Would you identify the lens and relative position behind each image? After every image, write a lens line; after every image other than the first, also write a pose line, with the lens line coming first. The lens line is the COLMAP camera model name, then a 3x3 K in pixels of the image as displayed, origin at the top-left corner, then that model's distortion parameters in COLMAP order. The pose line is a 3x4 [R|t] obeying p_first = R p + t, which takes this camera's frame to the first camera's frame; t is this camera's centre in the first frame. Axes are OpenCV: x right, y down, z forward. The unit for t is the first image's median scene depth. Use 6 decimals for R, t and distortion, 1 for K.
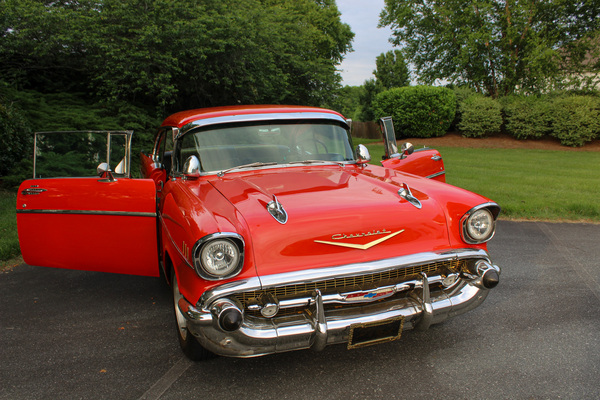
lens RADIAL K [[558.6, 0, 300.0], [0, 558.6, 200.0], [0, 0, 1]] dist [-0.158033, 0.171474]
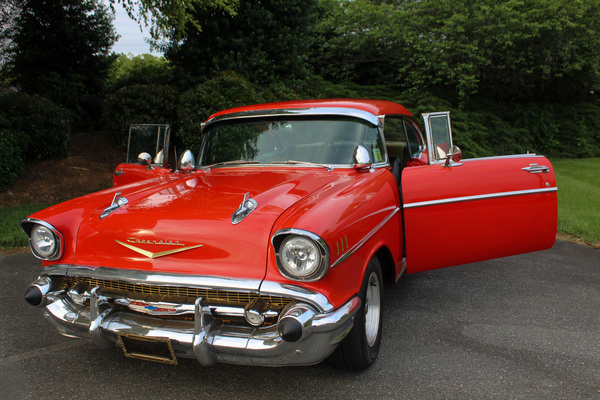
lens RADIAL K [[577.5, 0, 299.3], [0, 577.5, 186.7], [0, 0, 1]] dist [-0.175279, 0.172293]
pose [[0.747901, 0.084163, -0.658453, 0.536623], [-0.091723, 0.995517, 0.023063, -0.043814], [0.657443, 0.043147, 0.752268, 0.255494]]
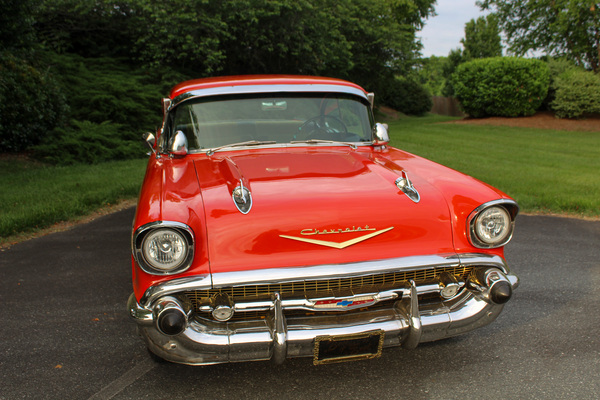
lens RADIAL K [[610.8, 0, 300.0], [0, 610.8, 200.0], [0, 0, 1]] dist [-0.081466, 0.017114]
pose [[0.991020, 0.043706, -0.126371, 0.098744], [-0.039613, 0.998612, 0.034723, -0.008523], [0.127713, -0.029405, 0.991375, 0.044644]]
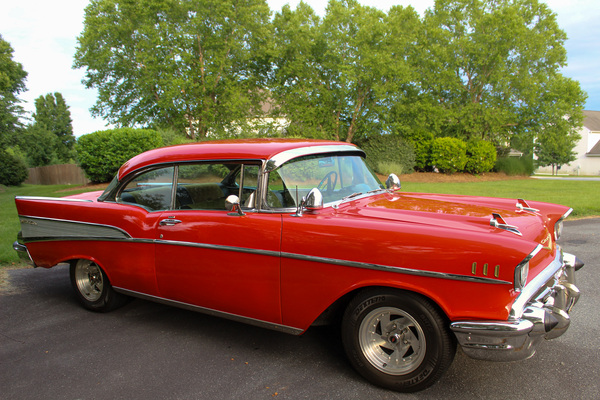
lens RADIAL K [[538.4, 0, 299.7], [0, 538.4, 178.4], [0, 0, 1]] dist [-0.097865, 0.126746]
pose [[0.789162, -0.035238, 0.613173, -0.586187], [0.107024, 0.990968, -0.080792, -0.020946], [-0.604788, 0.129382, 0.785806, 0.253817]]
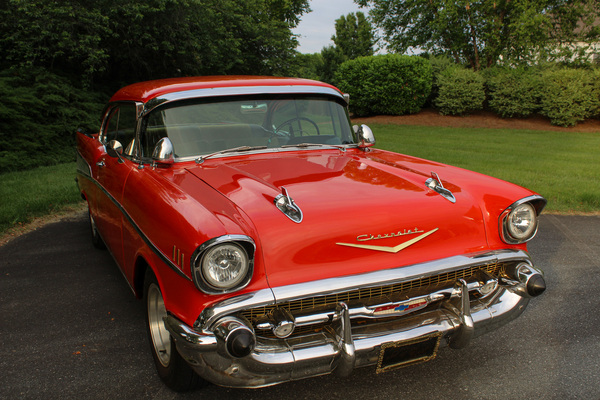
lens RADIAL K [[651.2, 0, 306.8], [0, 651.2, 200.2], [0, 0, 1]] dist [-0.126191, 0.149910]
pose [[0.994986, -0.004234, 0.099921, -0.064696], [0.002177, 0.999783, 0.020694, -0.005847], [-0.099987, -0.020373, 0.994780, 0.030005]]
